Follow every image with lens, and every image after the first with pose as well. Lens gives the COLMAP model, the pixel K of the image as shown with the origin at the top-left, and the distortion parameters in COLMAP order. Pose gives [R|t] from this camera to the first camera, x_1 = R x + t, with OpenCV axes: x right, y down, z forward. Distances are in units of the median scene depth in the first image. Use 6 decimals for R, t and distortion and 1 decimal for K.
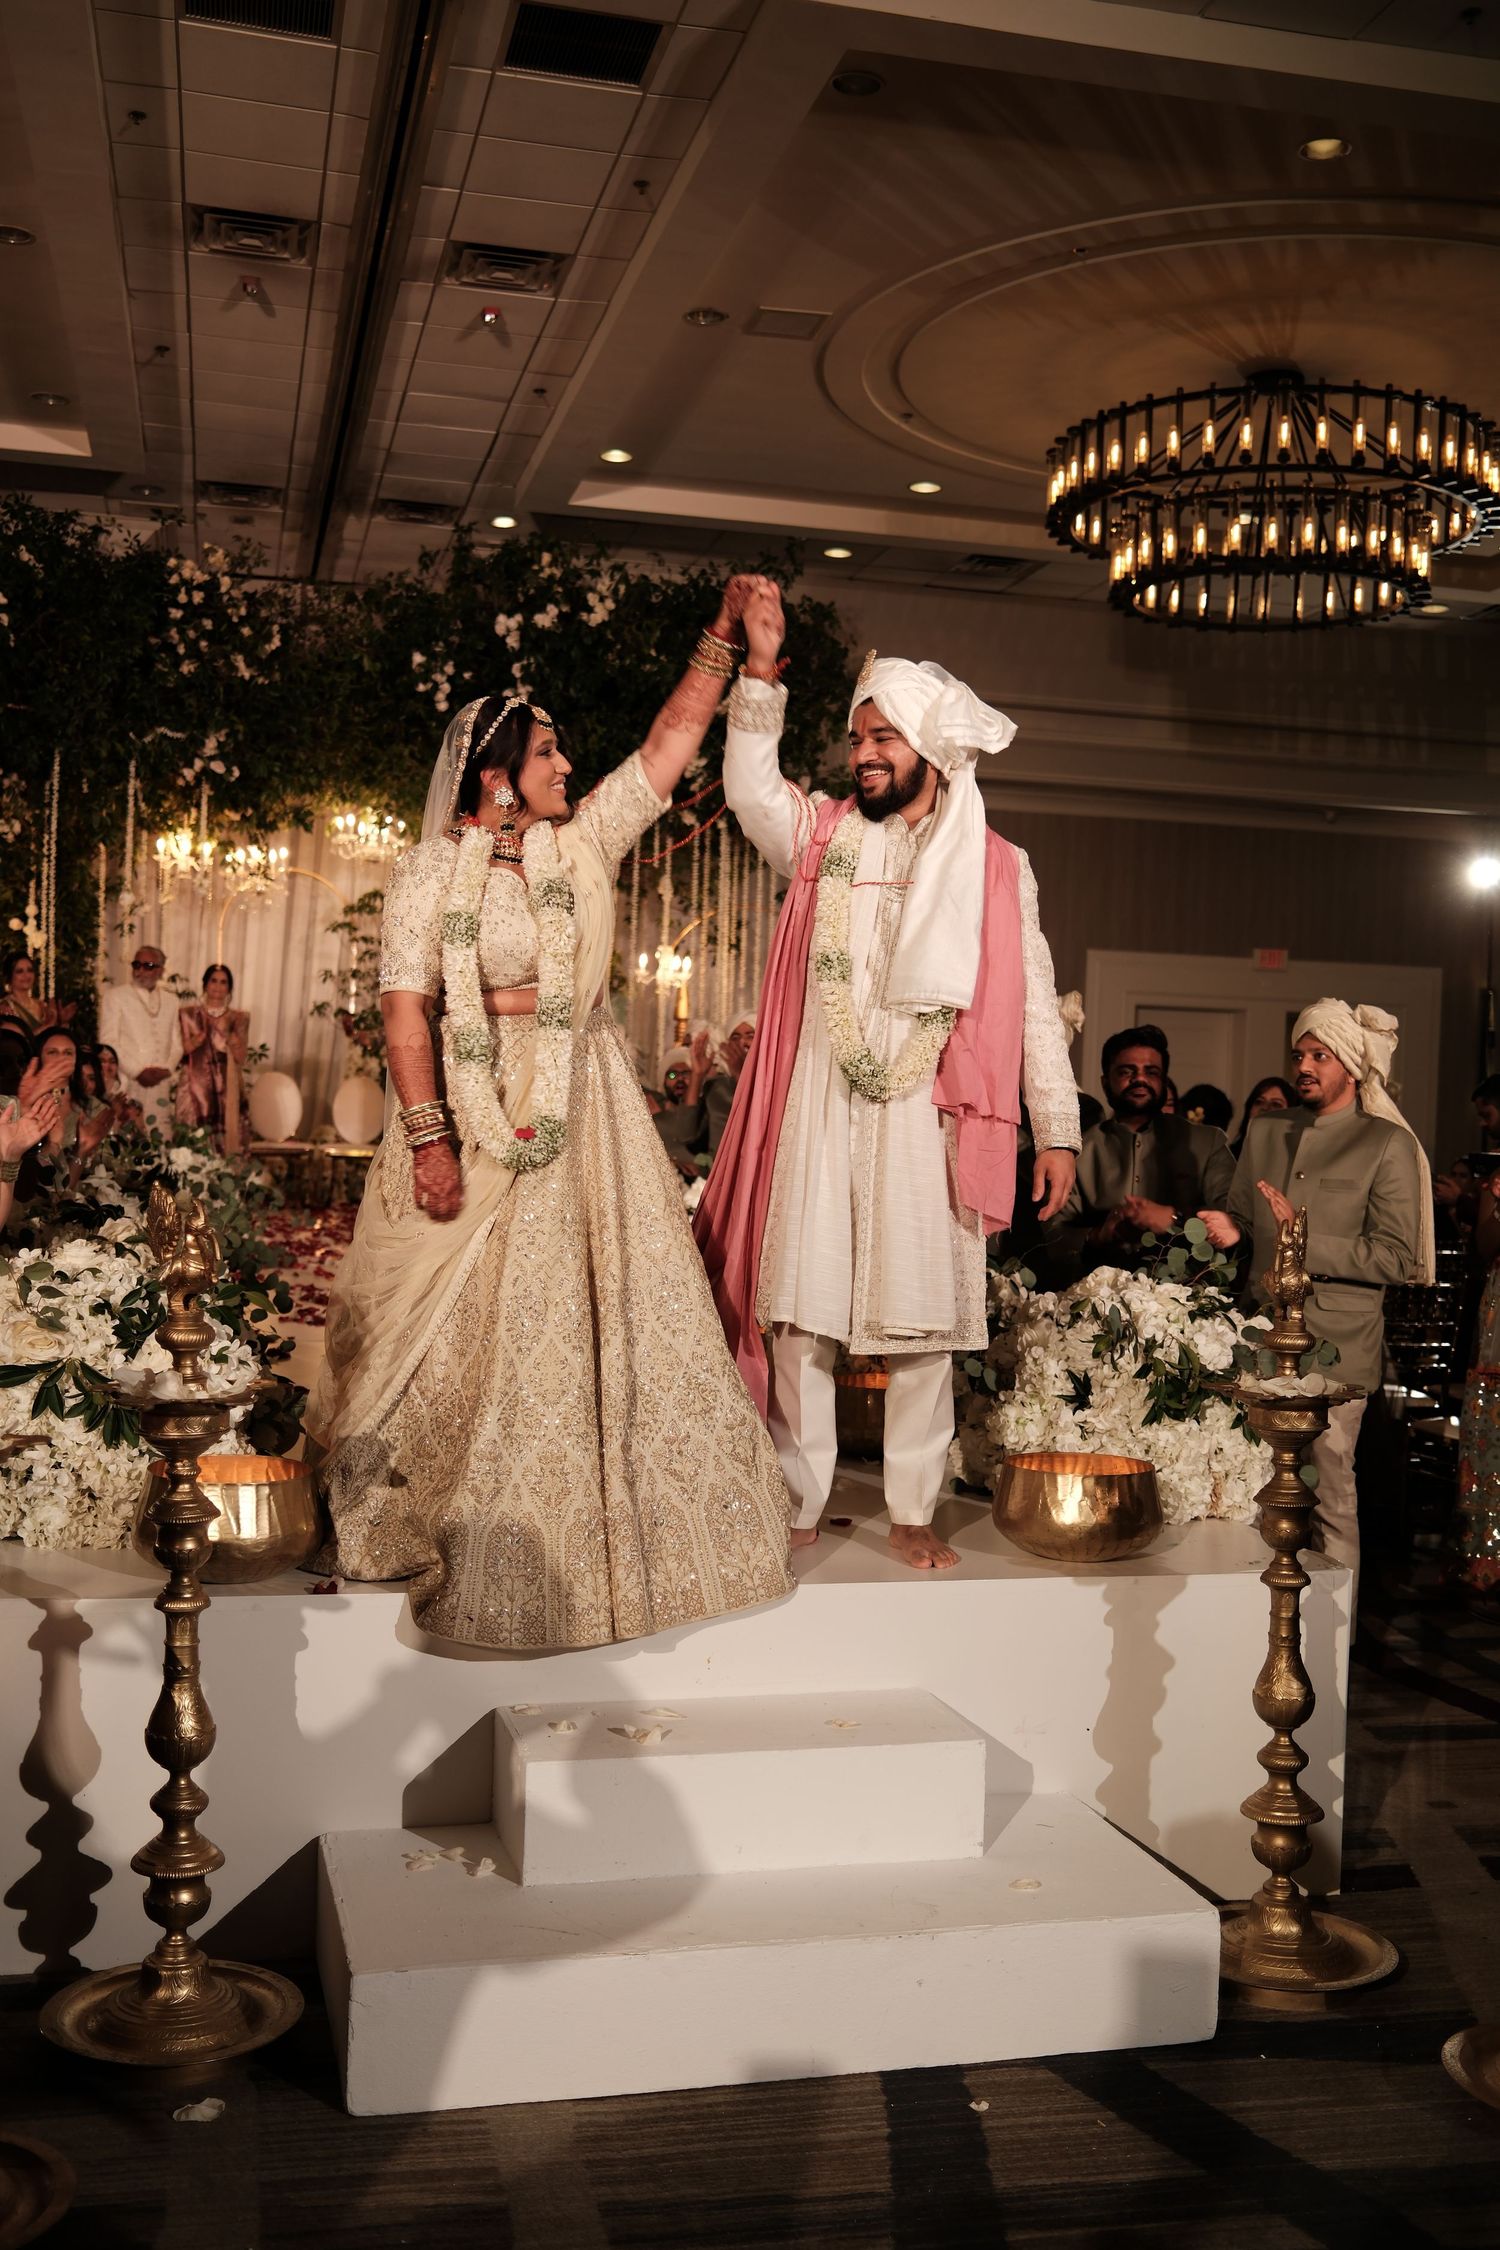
lens RADIAL K [[2222.9, 0, 750.0], [0, 2222.9, 1125.0], [0, 0, 1]] dist [-0.013726, 0.005918]
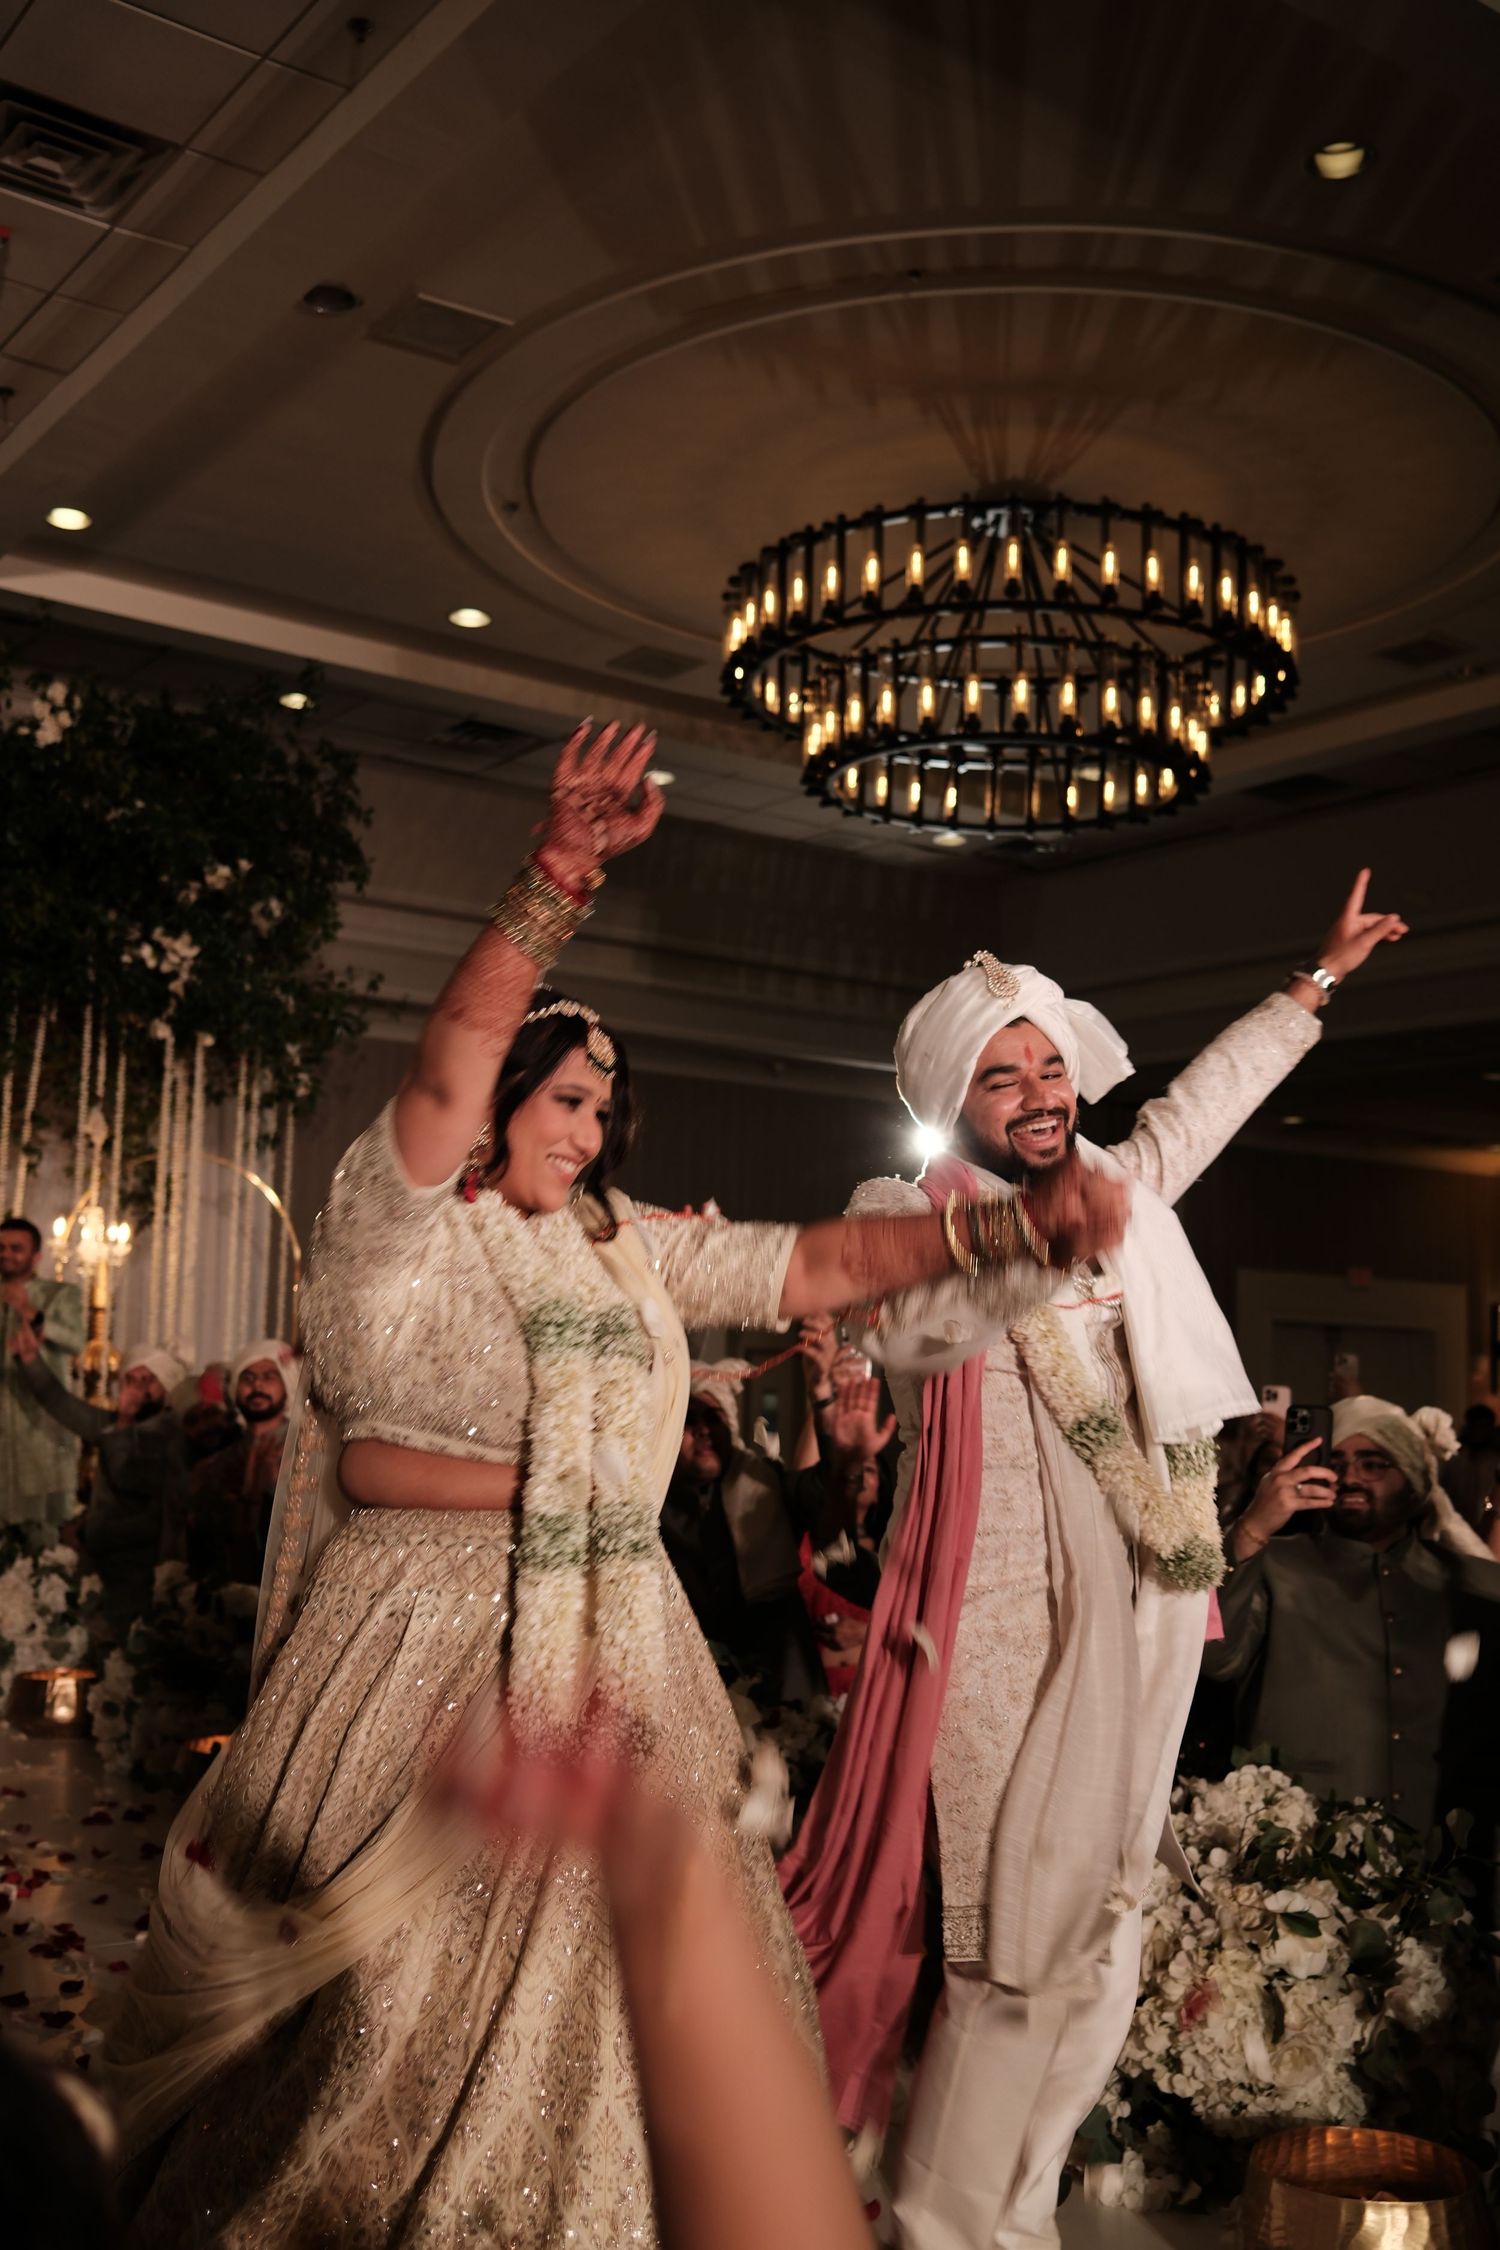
lens RADIAL K [[2222.9, 0, 750.0], [0, 2222.9, 1125.0], [0, 0, 1]] dist [-0.013726, 0.005918]
pose [[0.919115, 0.033292, 0.392581, -0.151304], [0.010605, 0.993972, -0.109119, -0.035224], [-0.393847, 0.104456, 0.913221, 0.337712]]
